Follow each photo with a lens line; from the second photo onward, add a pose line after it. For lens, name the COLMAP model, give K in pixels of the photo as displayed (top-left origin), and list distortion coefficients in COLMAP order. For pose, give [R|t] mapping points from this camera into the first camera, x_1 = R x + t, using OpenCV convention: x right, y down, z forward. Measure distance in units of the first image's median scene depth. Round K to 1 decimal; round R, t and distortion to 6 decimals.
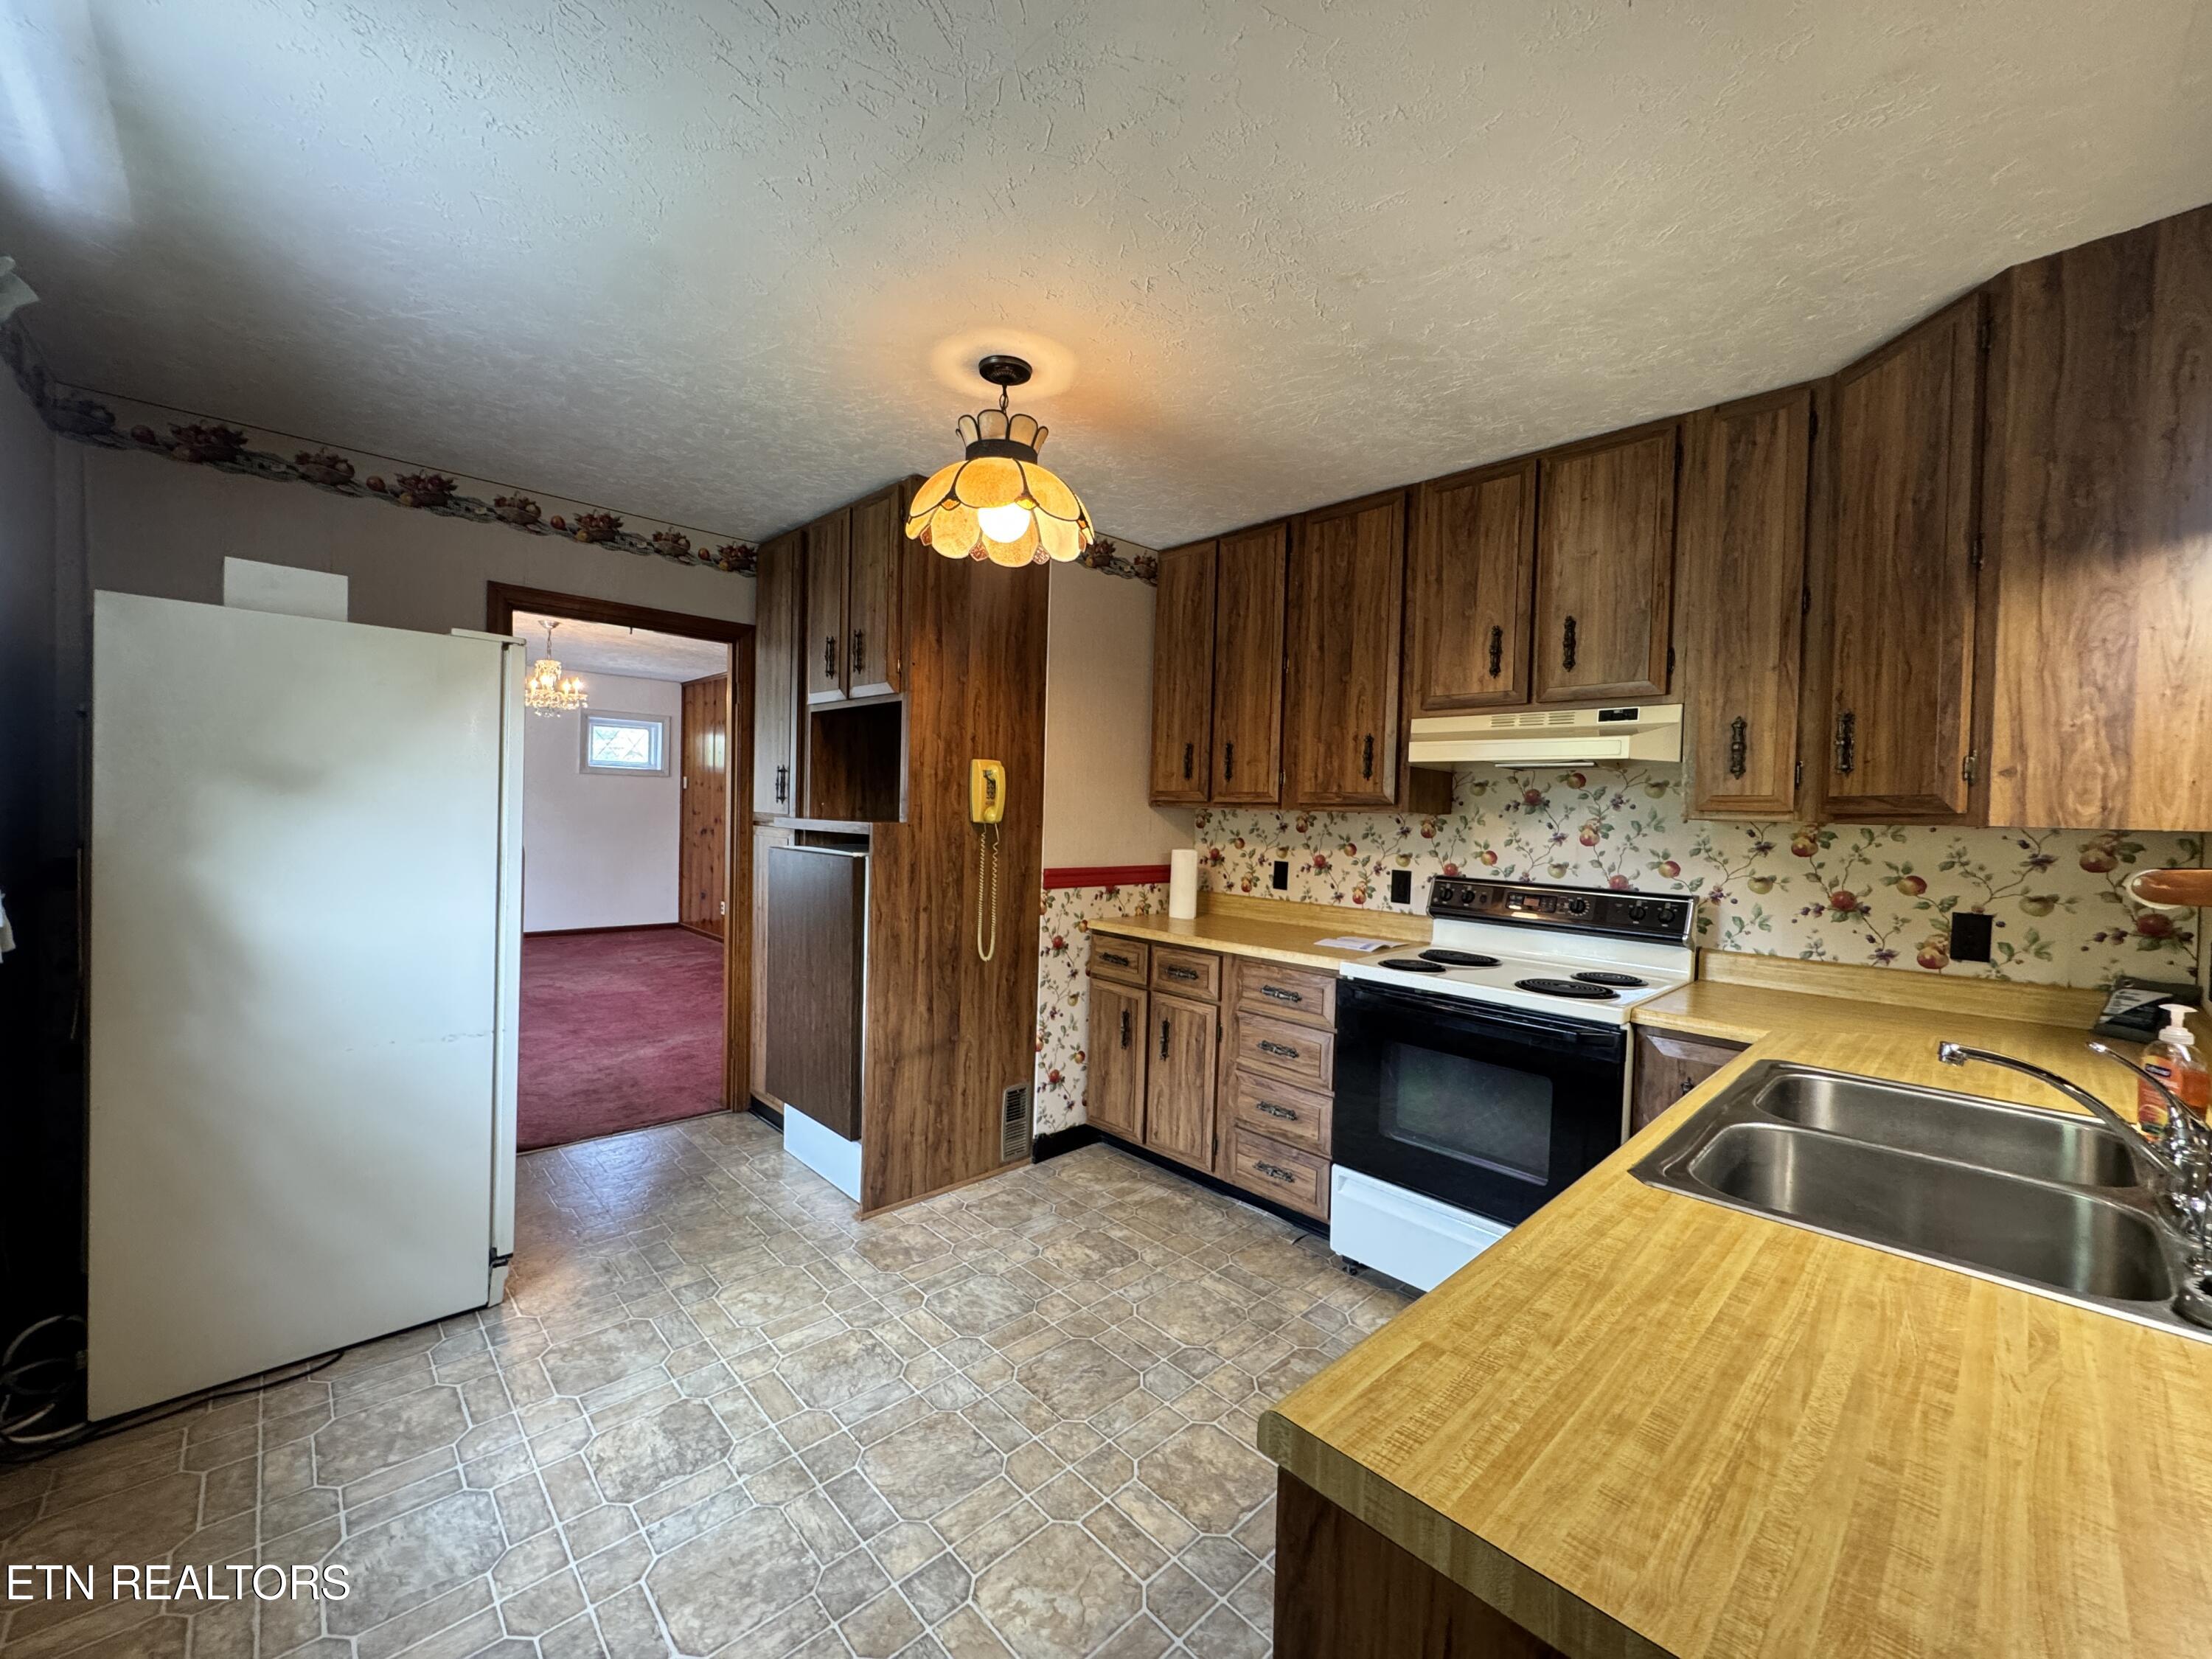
lens RADIAL K [[884.2, 0, 1106.0], [0, 884.2, 829.5], [0, 0, 1]] dist [-0.000450, 0.000266]
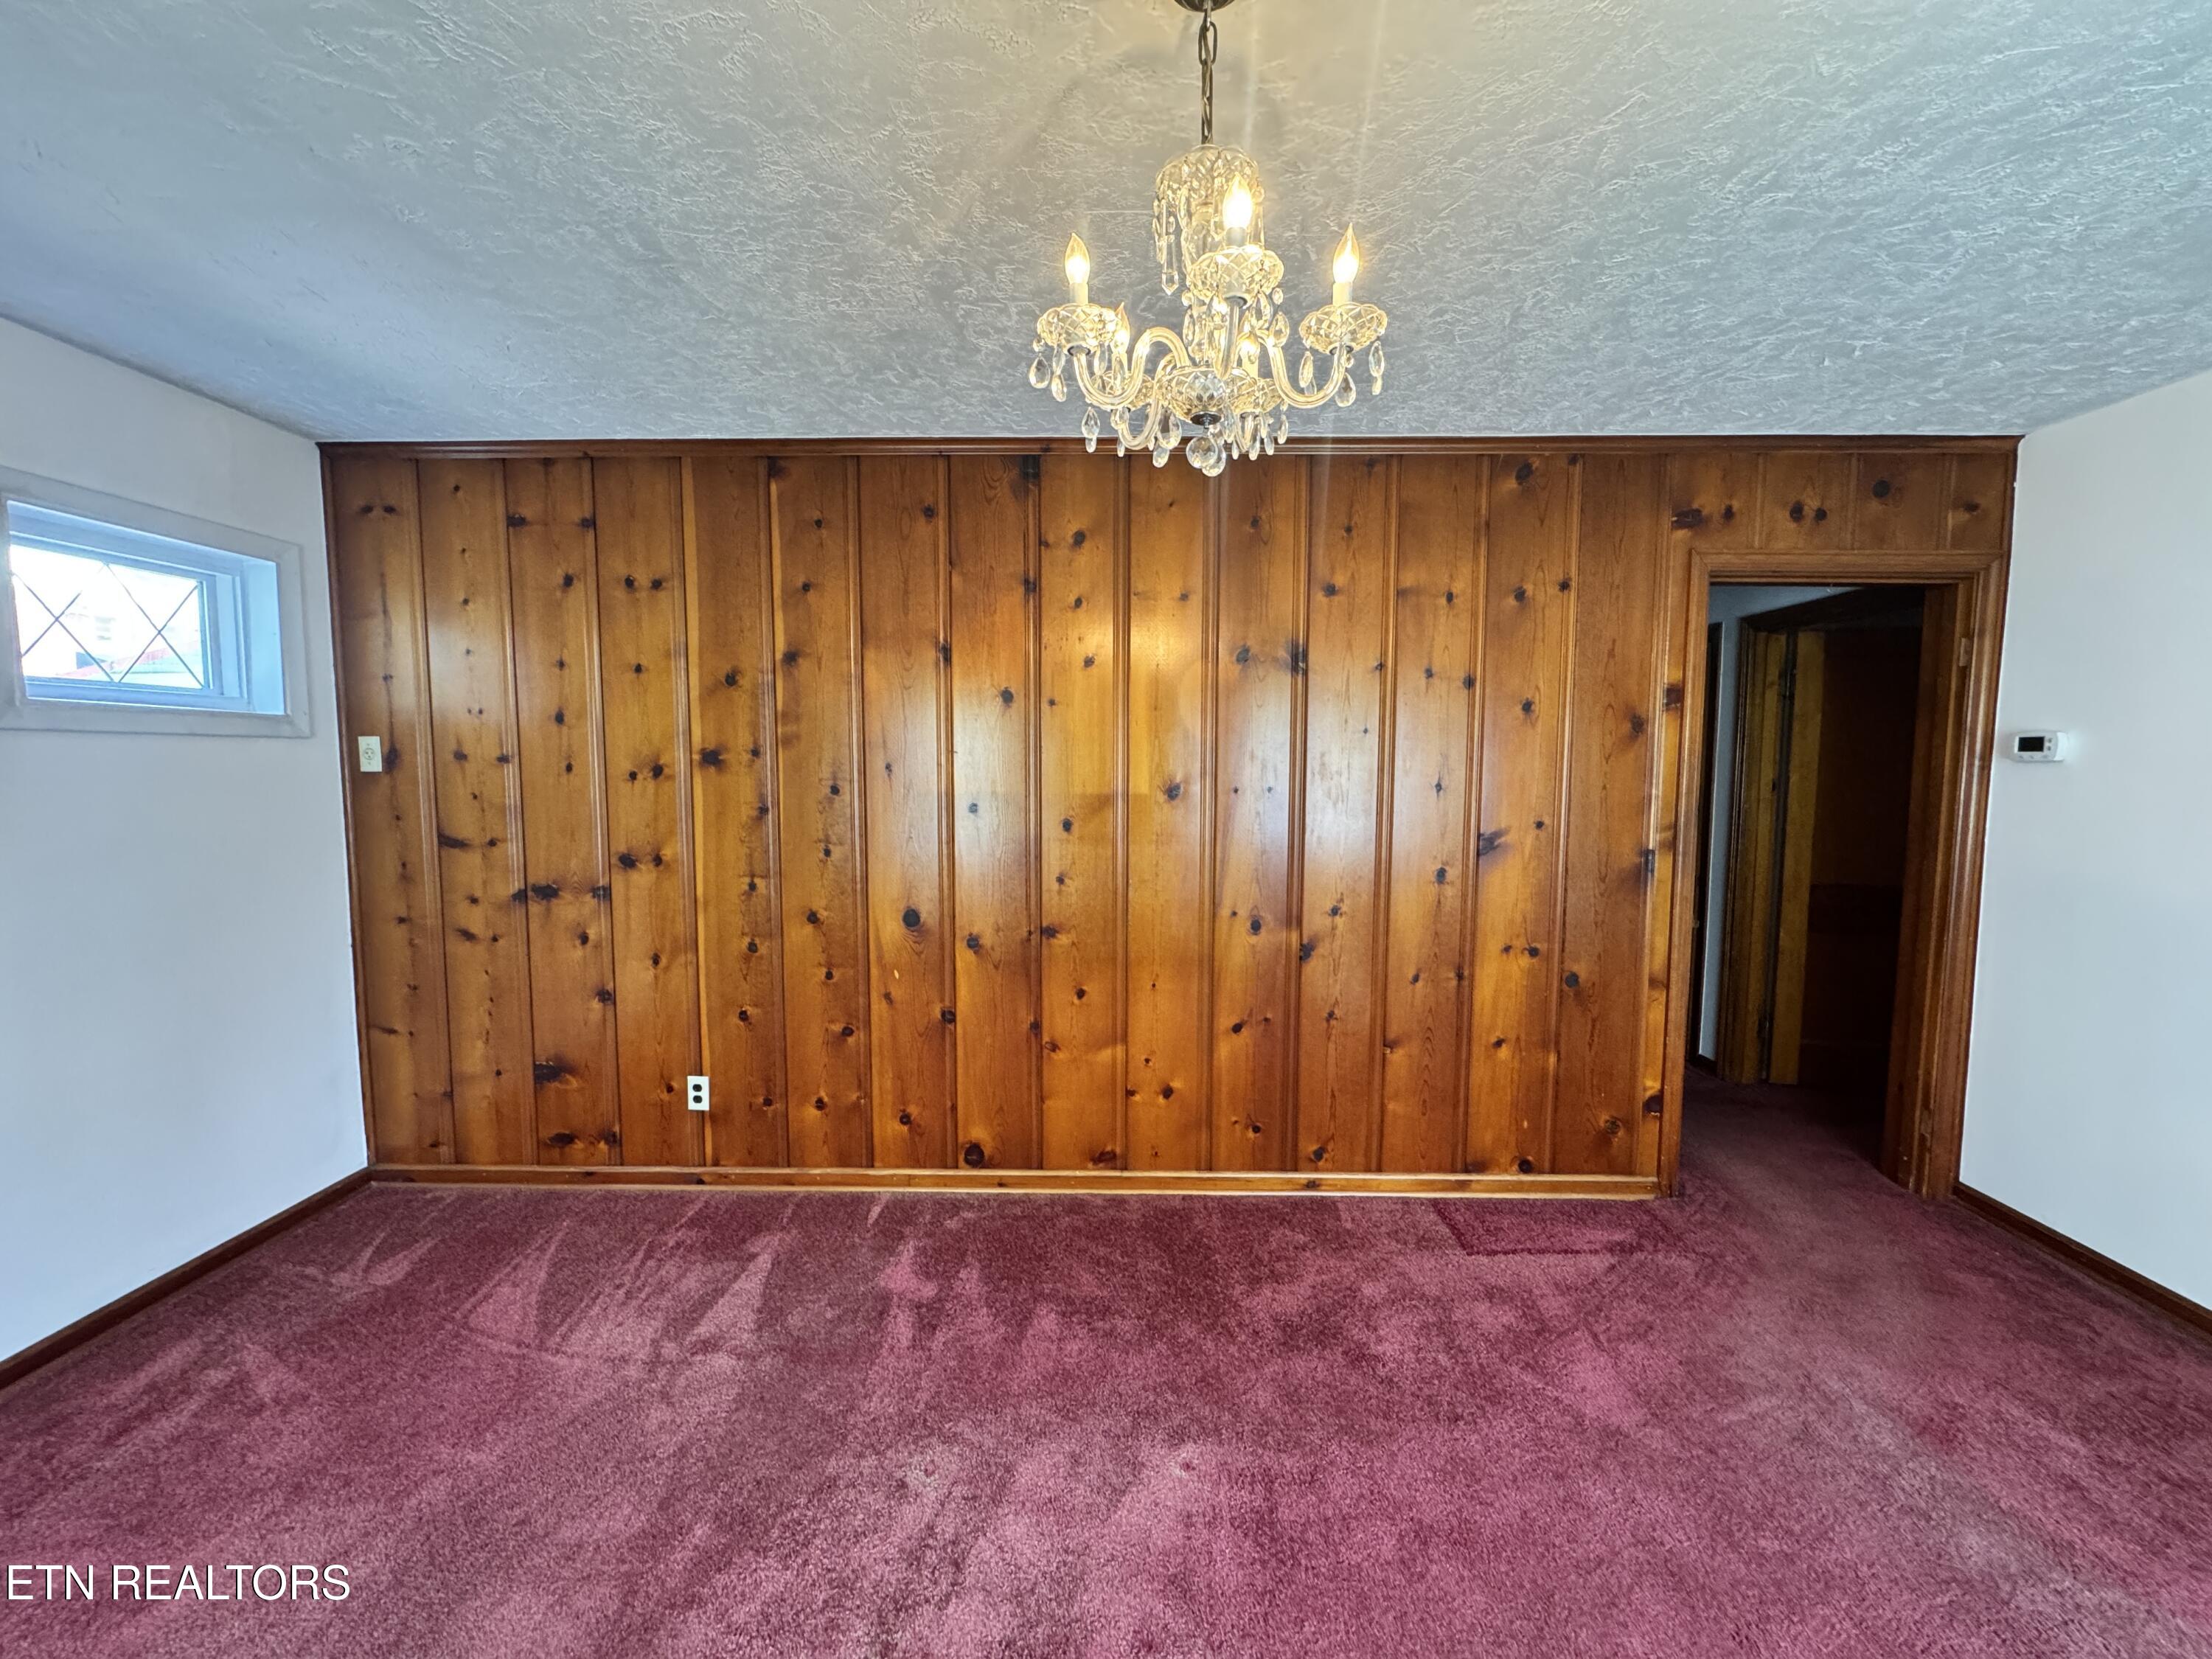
lens RADIAL K [[884.2, 0, 1106.0], [0, 884.2, 829.5], [0, 0, 1]] dist [-0.000450, 0.000266]
pose [[0.702648, -0.082144, 0.706780, -0.536594], [0.034039, 0.996057, 0.081924, -0.044165], [-0.710723, -0.033505, 0.702674, 0.585914]]
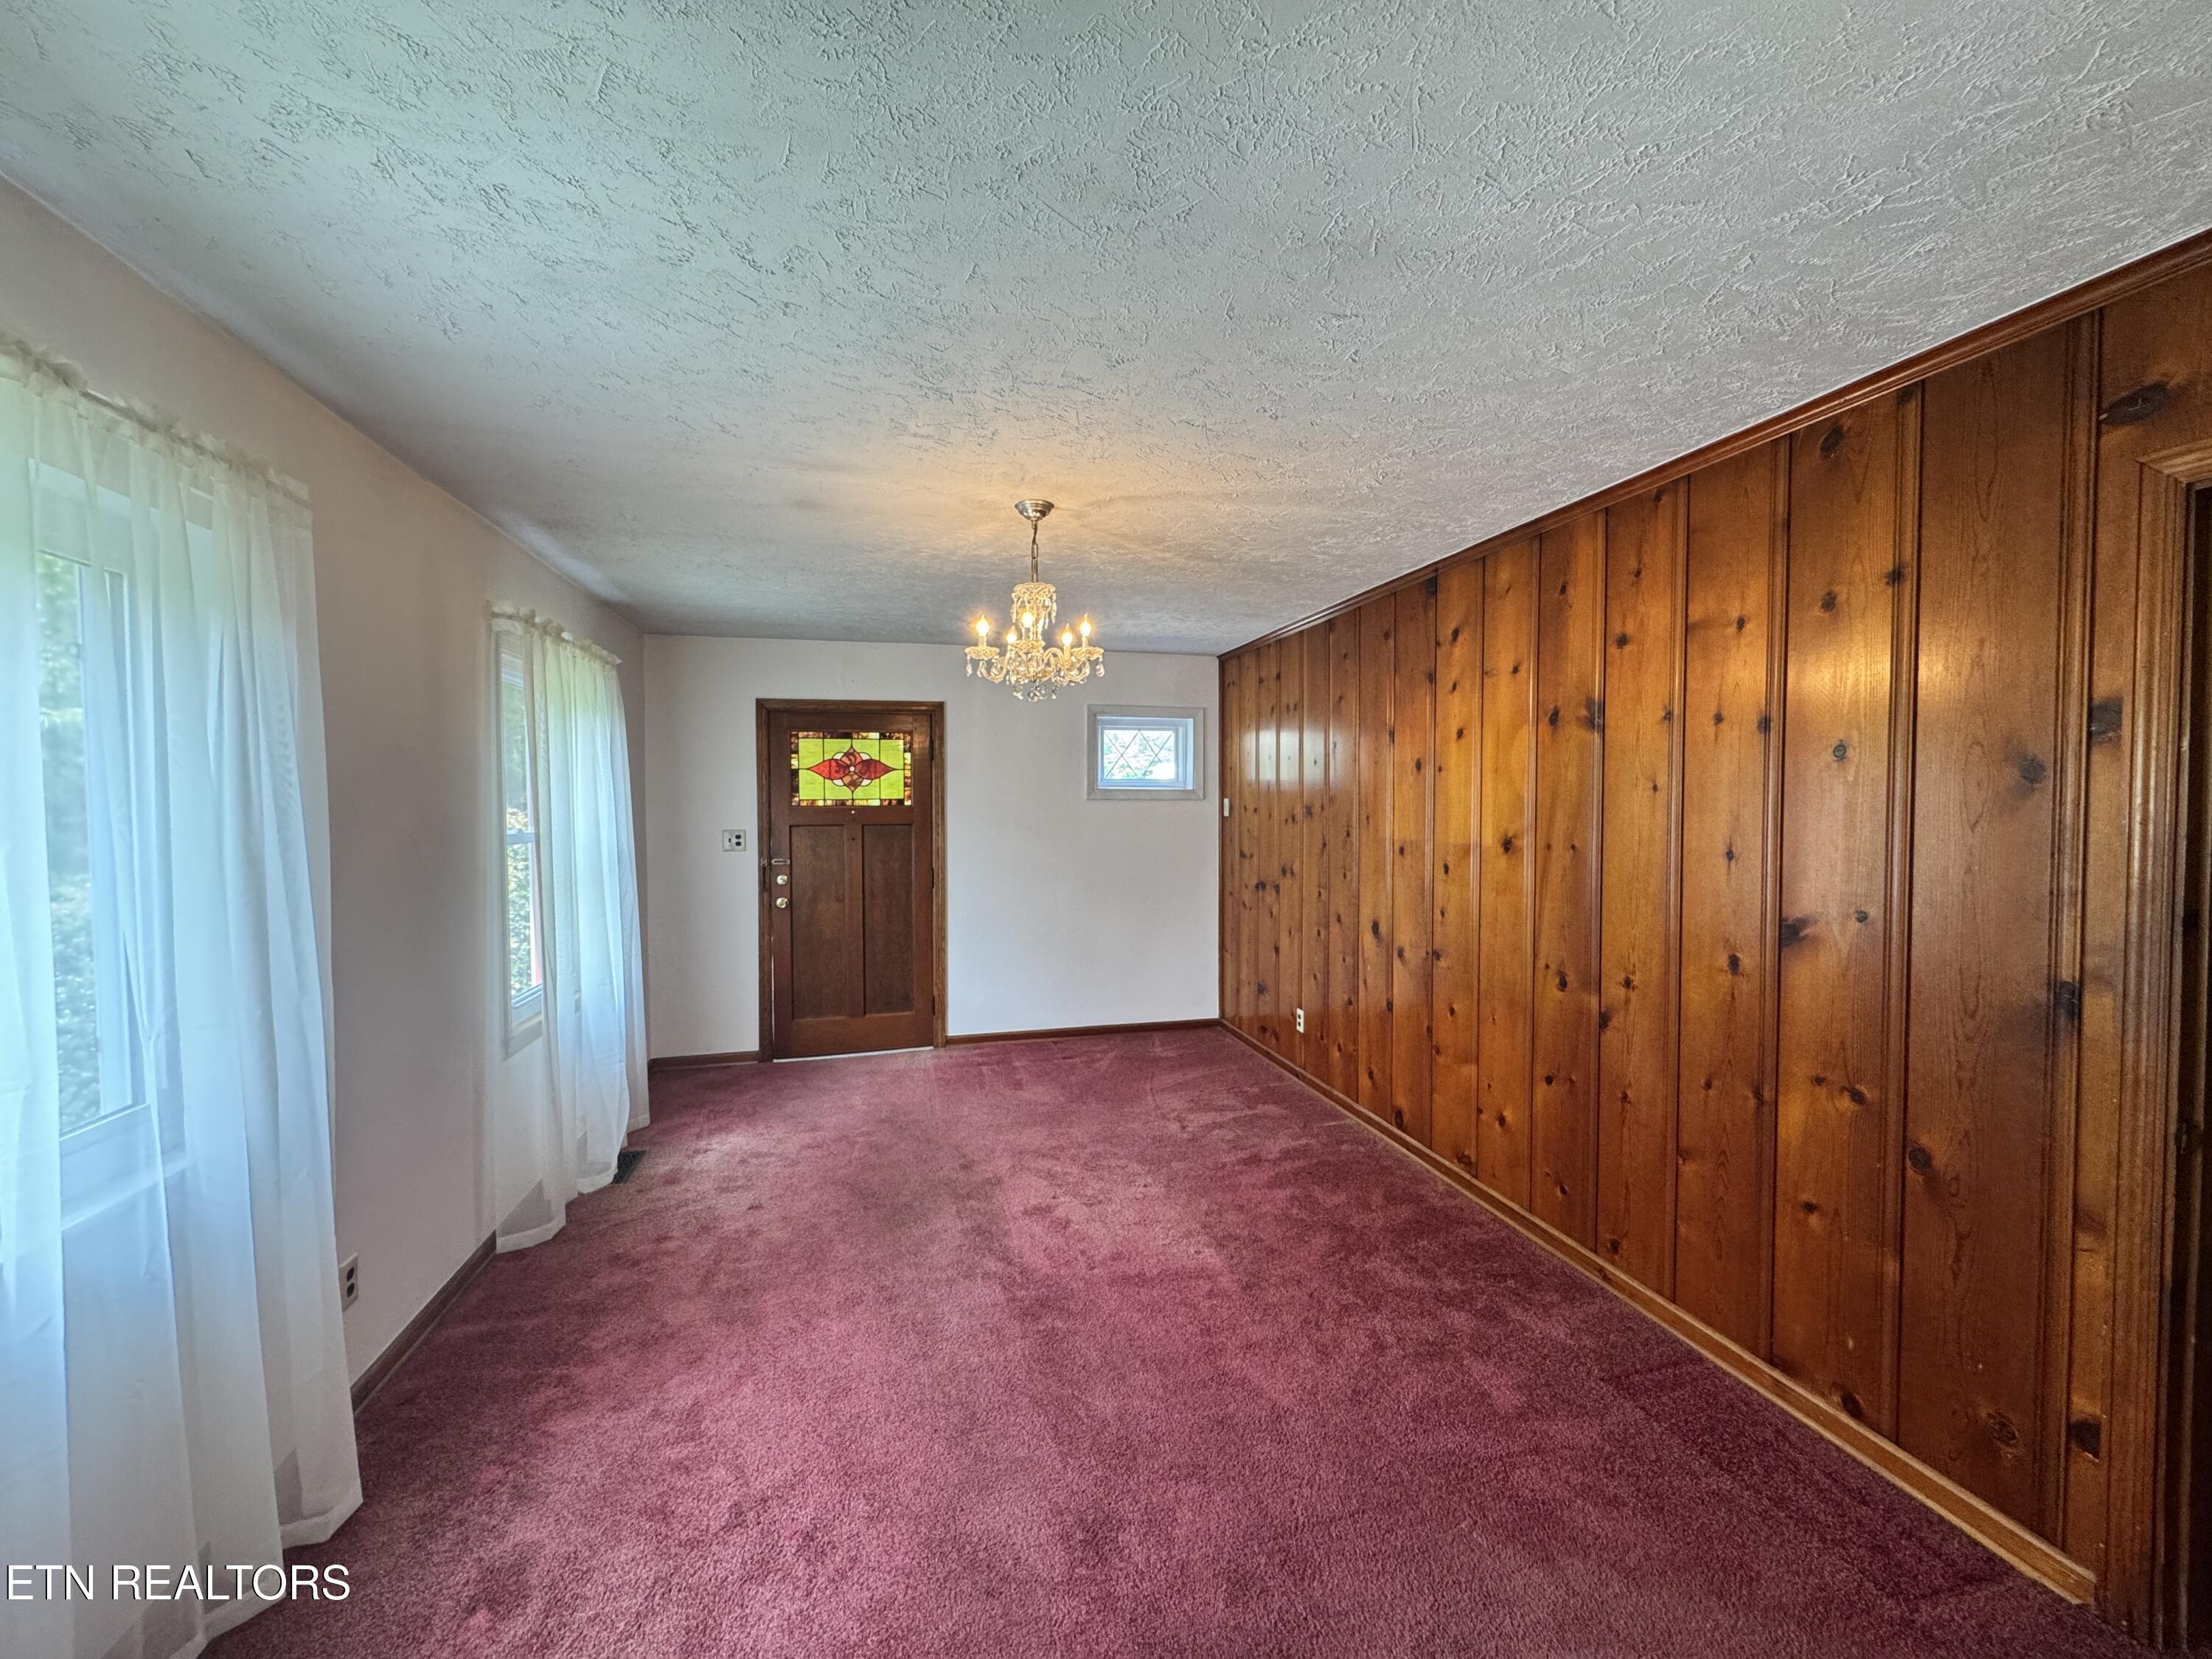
lens RADIAL K [[884.2, 0, 1106.0], [0, 884.2, 829.5], [0, 0, 1]] dist [-0.000450, 0.000266]
pose [[0.870957, -0.012936, -0.491189, -0.239142], [0.014308, 0.999897, -0.000962, -0.038594], [0.491151, -0.006190, 0.871053, 0.395576]]
